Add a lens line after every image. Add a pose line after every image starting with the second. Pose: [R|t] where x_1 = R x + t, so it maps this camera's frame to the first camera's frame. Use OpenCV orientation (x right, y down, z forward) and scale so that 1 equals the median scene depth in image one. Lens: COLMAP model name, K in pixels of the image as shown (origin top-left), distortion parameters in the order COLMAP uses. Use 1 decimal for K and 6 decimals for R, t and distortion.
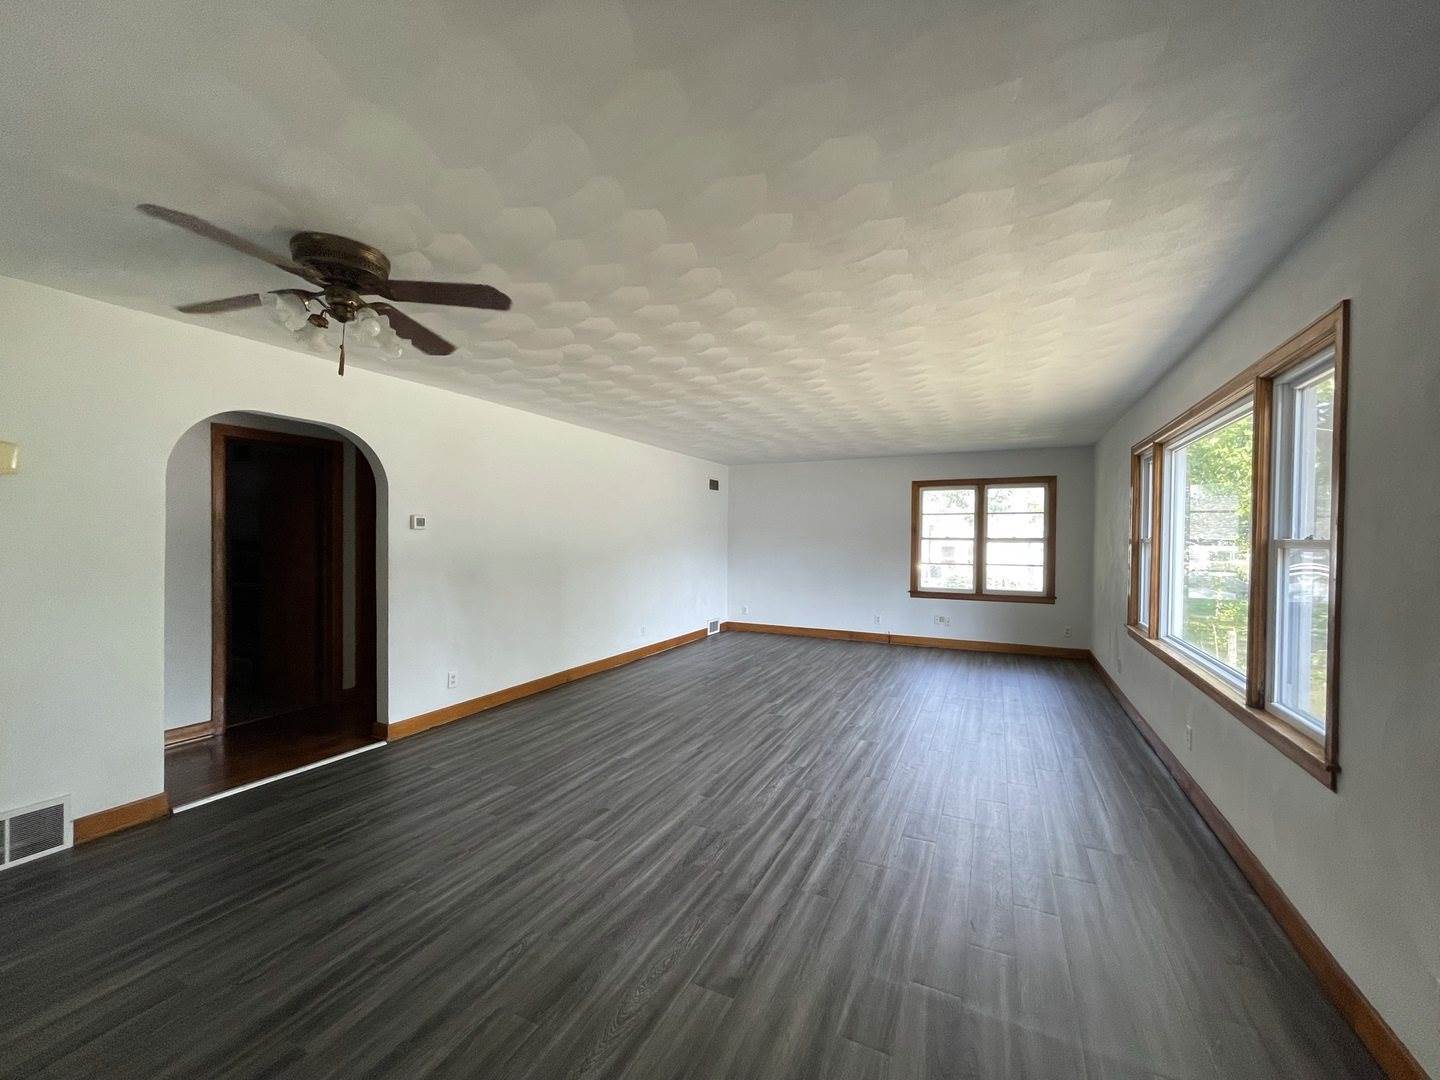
lens RADIAL K [[580.5, 0, 719.2], [0, 580.5, 544.4], [0, 0, 1]] dist [-0.000008, 0.000251]
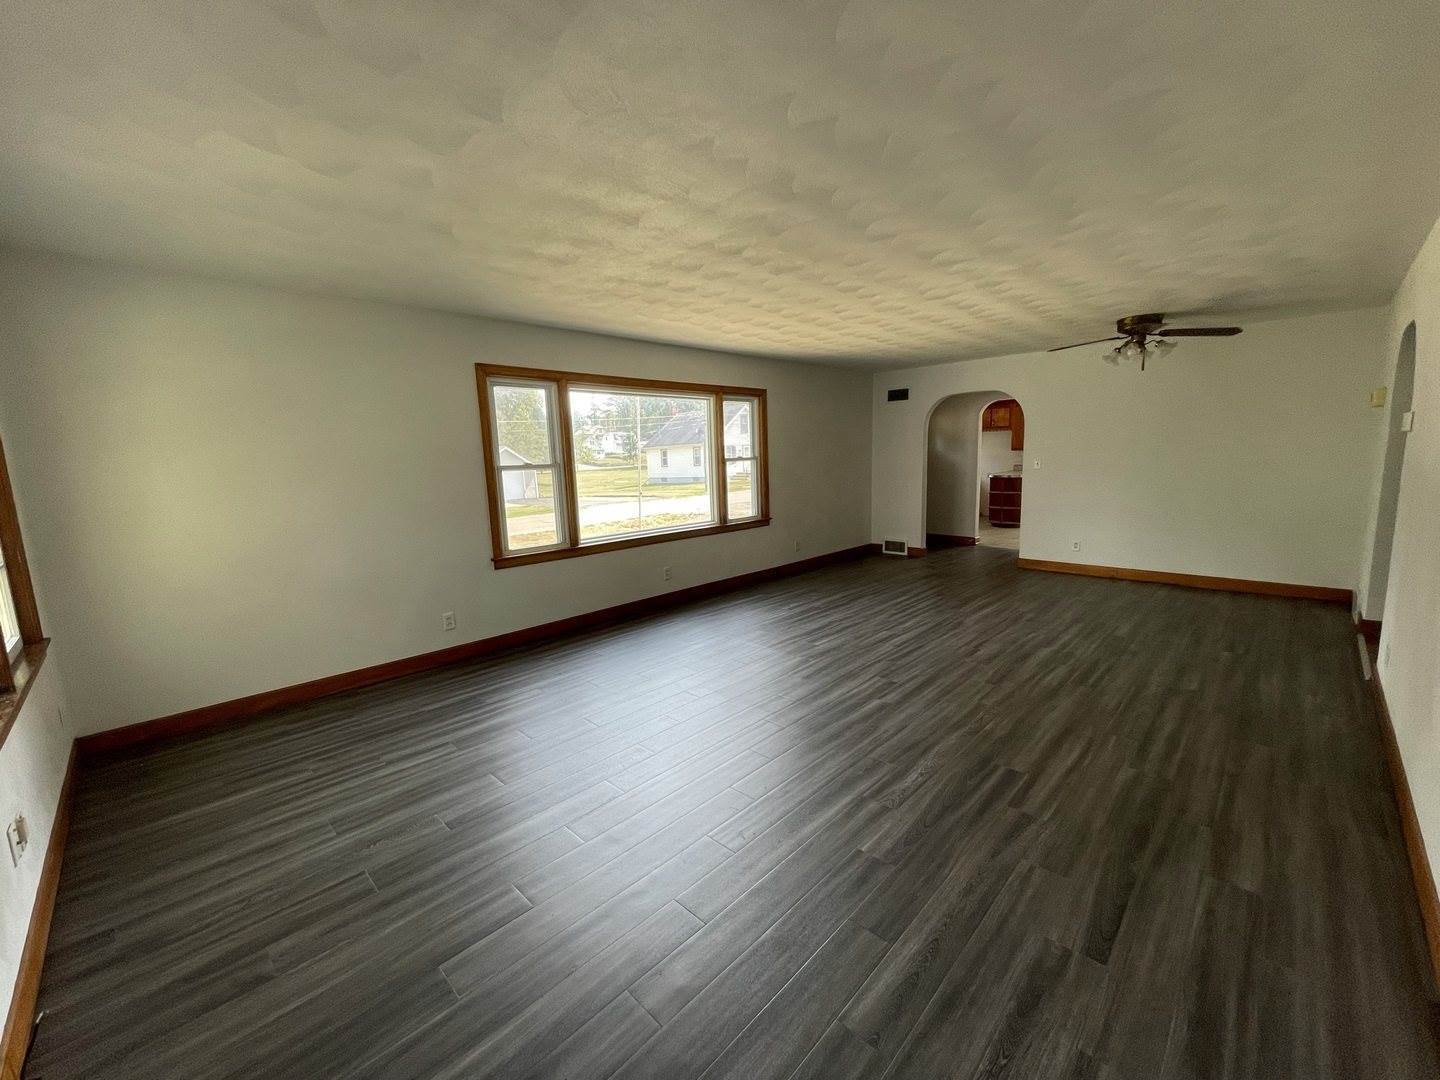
lens RADIAL K [[580.5, 0, 719.2], [0, 580.5, 544.4], [0, 0, 1]] dist [-0.000008, 0.000251]
pose [[-0.945376, -0.028008, 0.324777, 0.074416], [0.027004, 0.986149, 0.163649, -0.031228], [-0.324862, 0.163480, -0.931525, 2.123101]]
